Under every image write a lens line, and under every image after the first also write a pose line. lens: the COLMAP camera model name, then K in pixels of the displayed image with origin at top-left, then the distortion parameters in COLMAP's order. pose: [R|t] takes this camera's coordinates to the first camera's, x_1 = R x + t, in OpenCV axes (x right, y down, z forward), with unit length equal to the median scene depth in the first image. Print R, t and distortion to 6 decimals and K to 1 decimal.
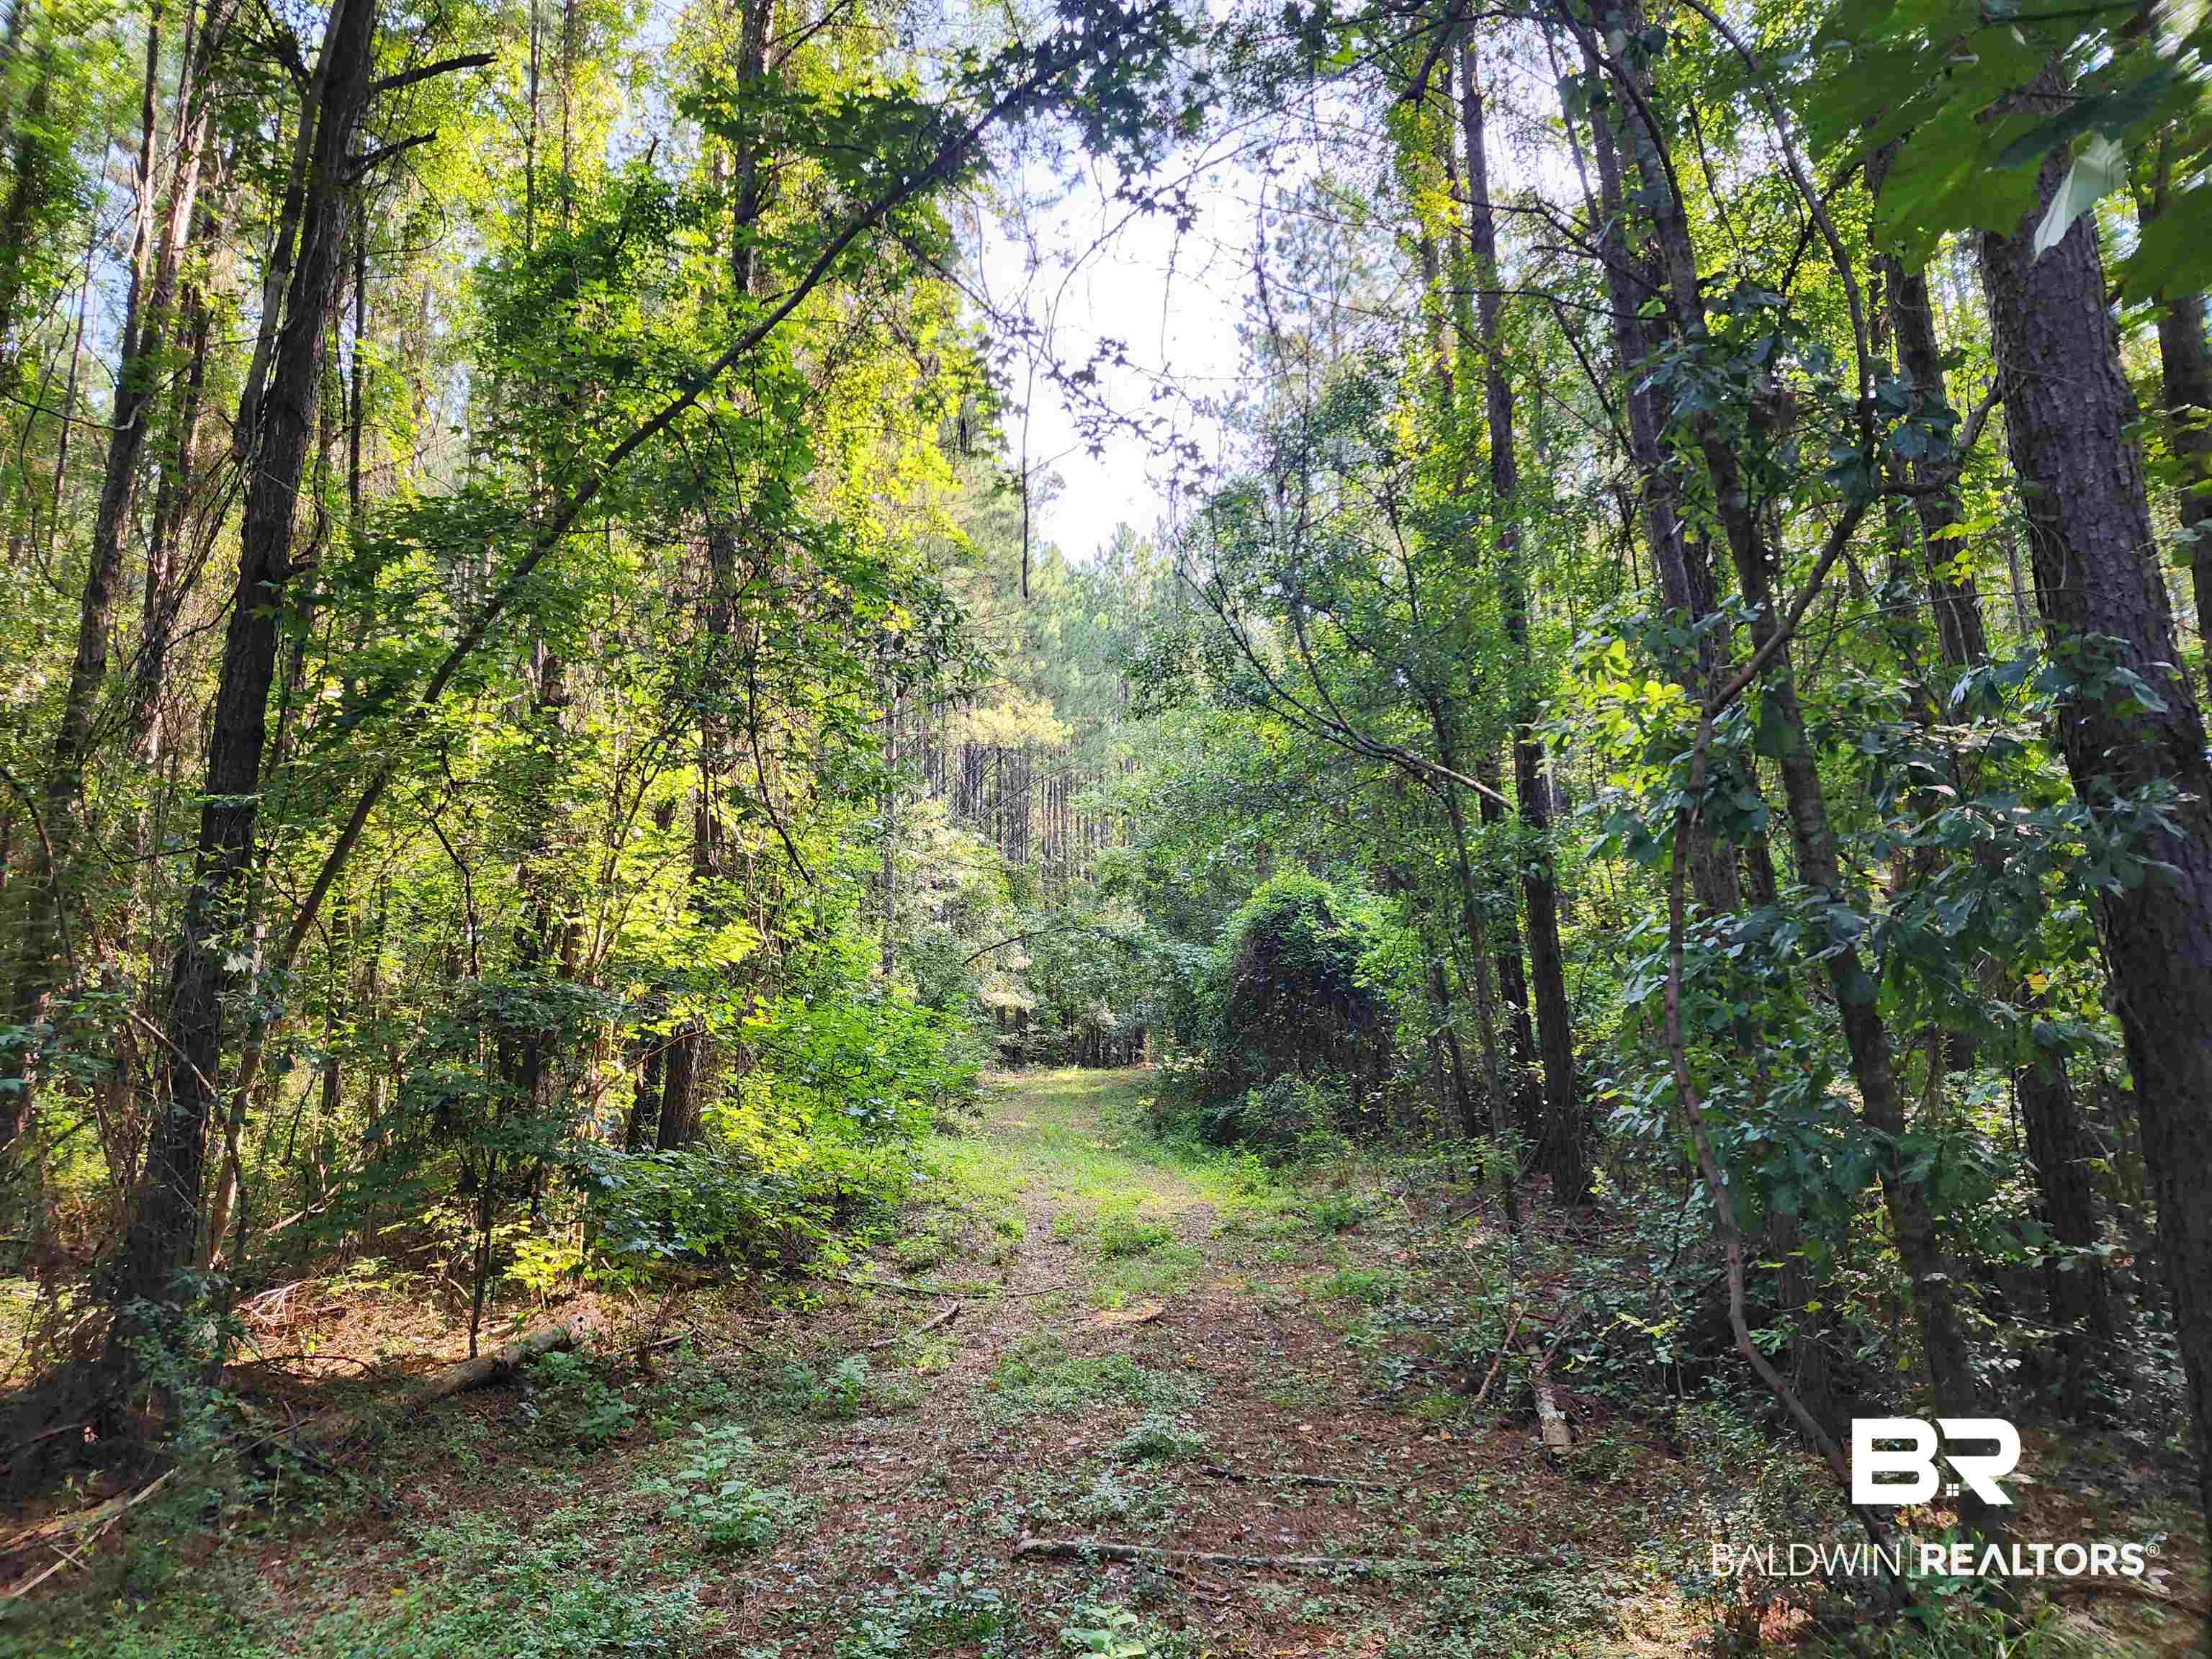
lens RADIAL K [[1483.8, 0, 1104.3], [0, 1483.8, 830.0], [0, 0, 1]] dist [0.042197, -0.018493]
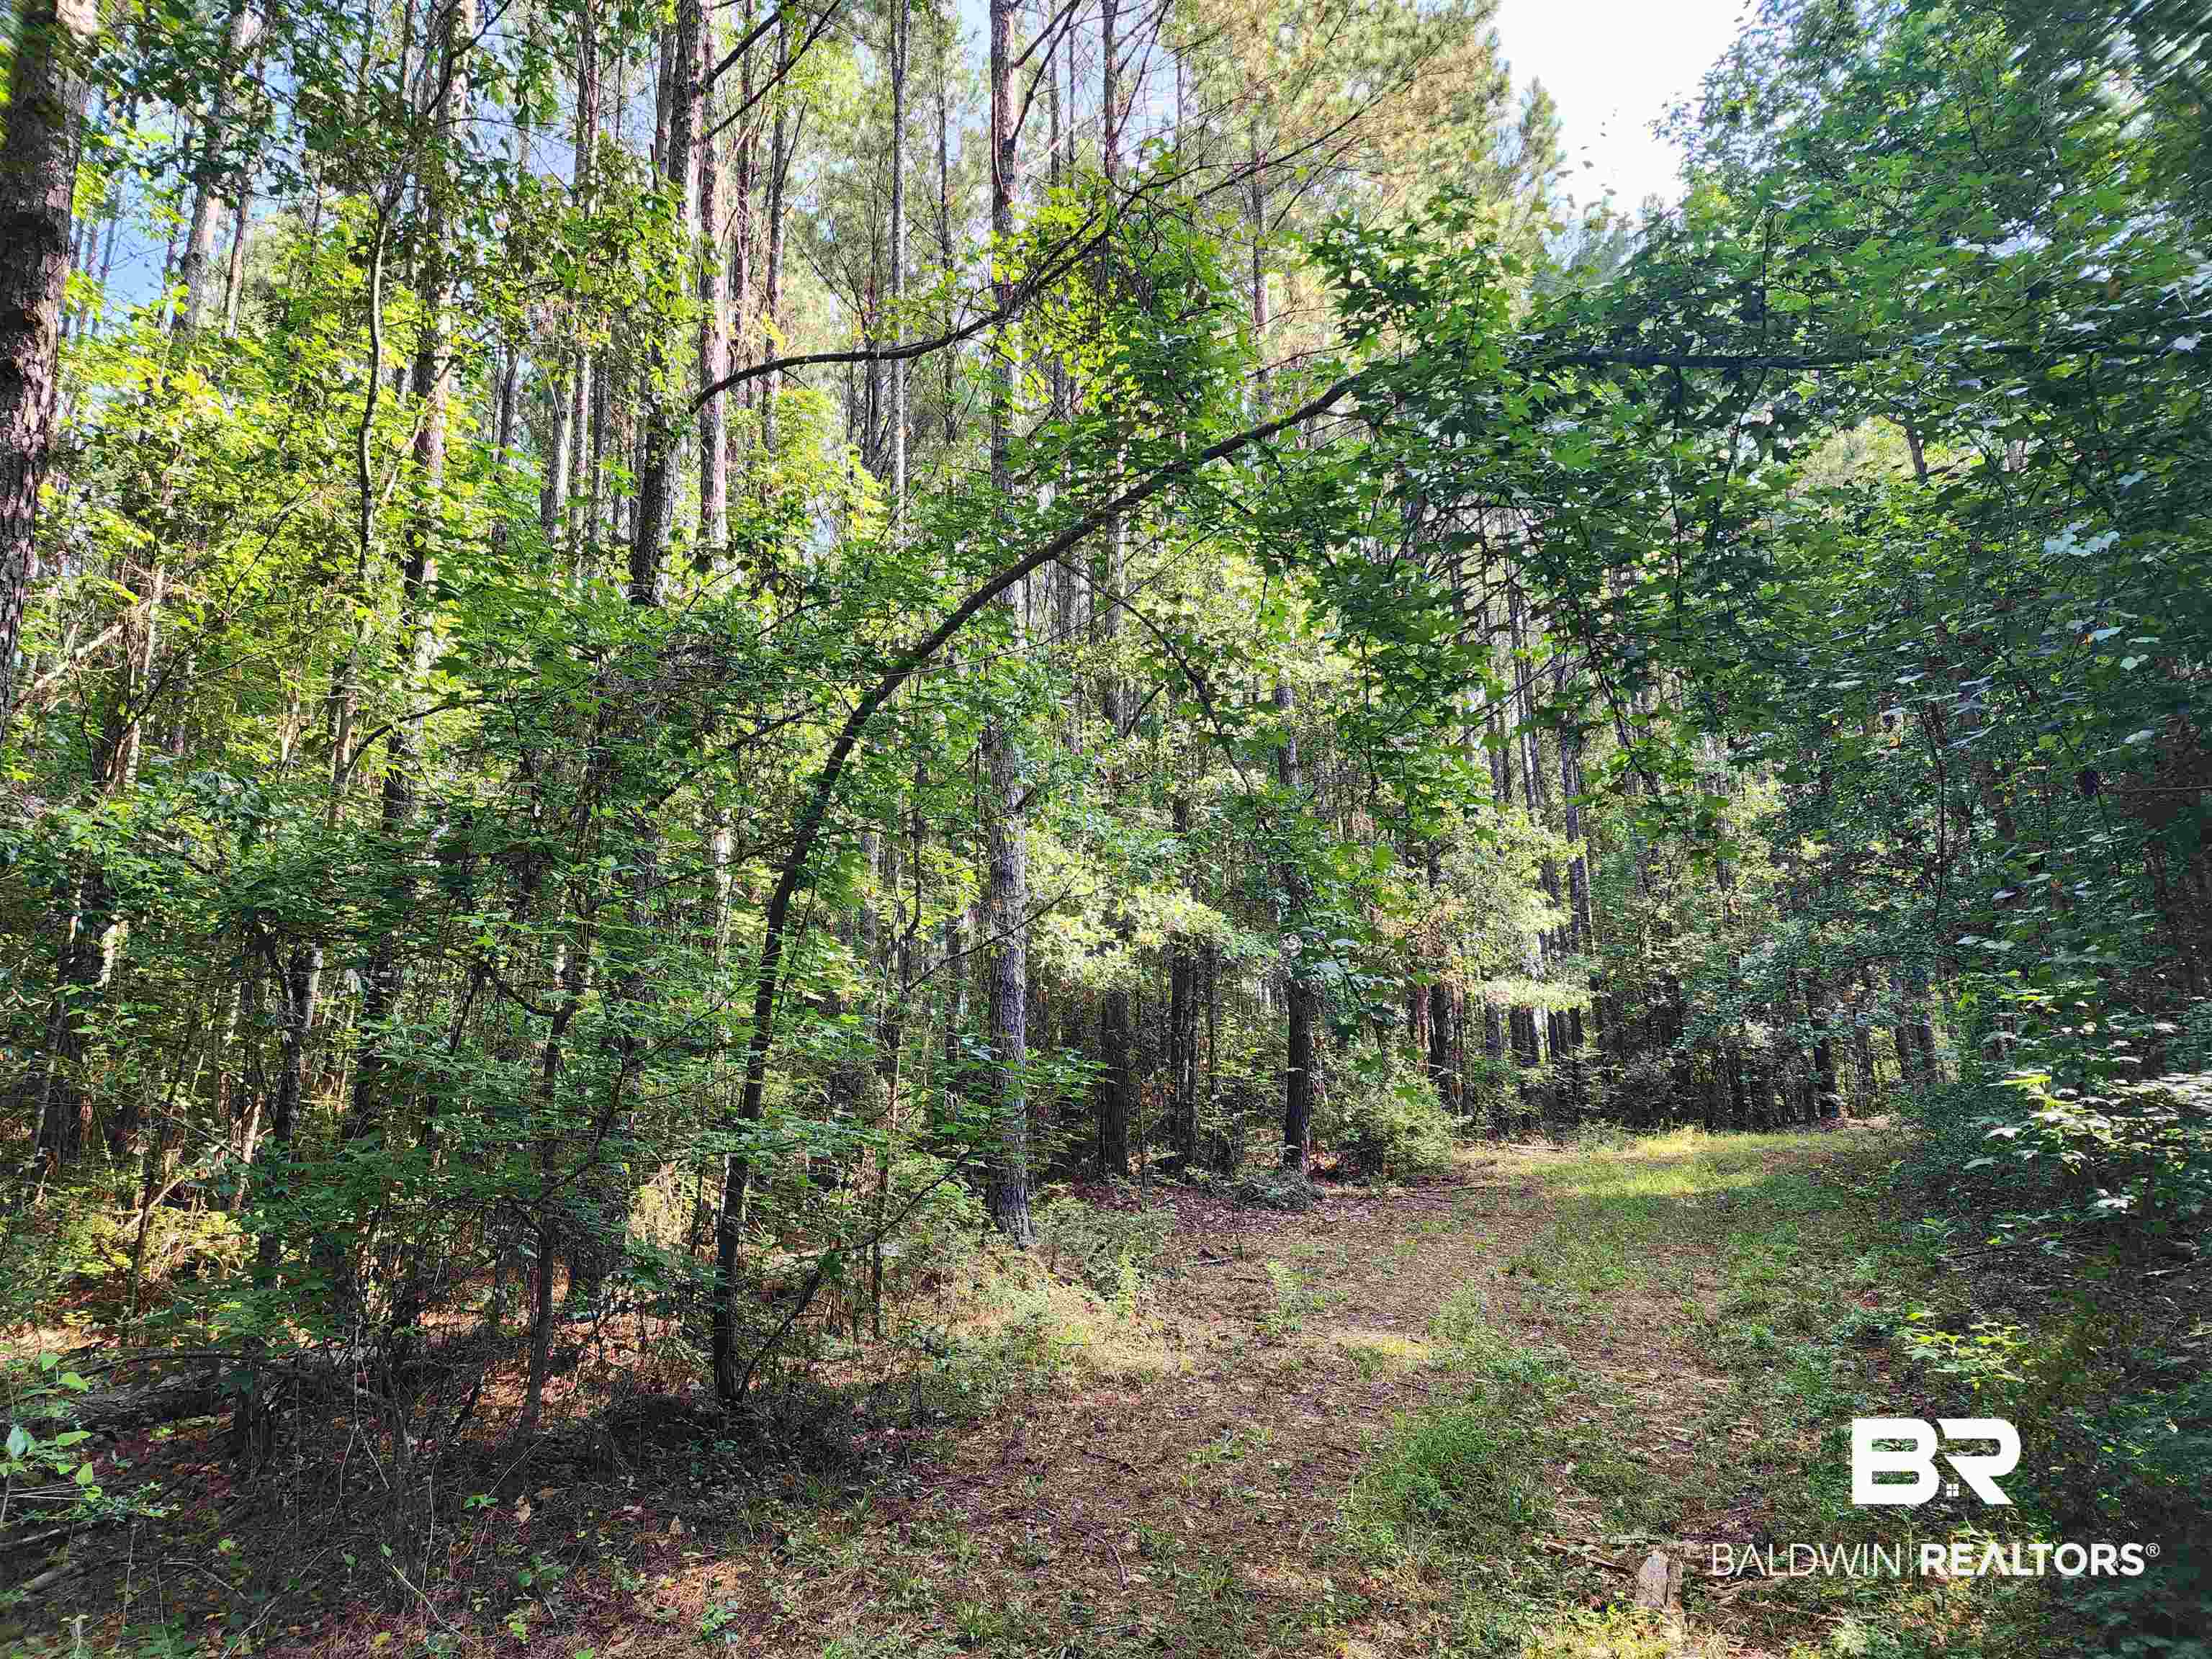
lens RADIAL K [[1483.8, 0, 1106.6], [0, 1483.8, 825.5], [0, 0, 1]] dist [0.042197, -0.018493]
pose [[0.915156, -0.096639, -0.391345, 0.012025], [0.078775, 0.994994, -0.061490, 0.118998], [0.395328, 0.025444, 0.918187, 0.741349]]
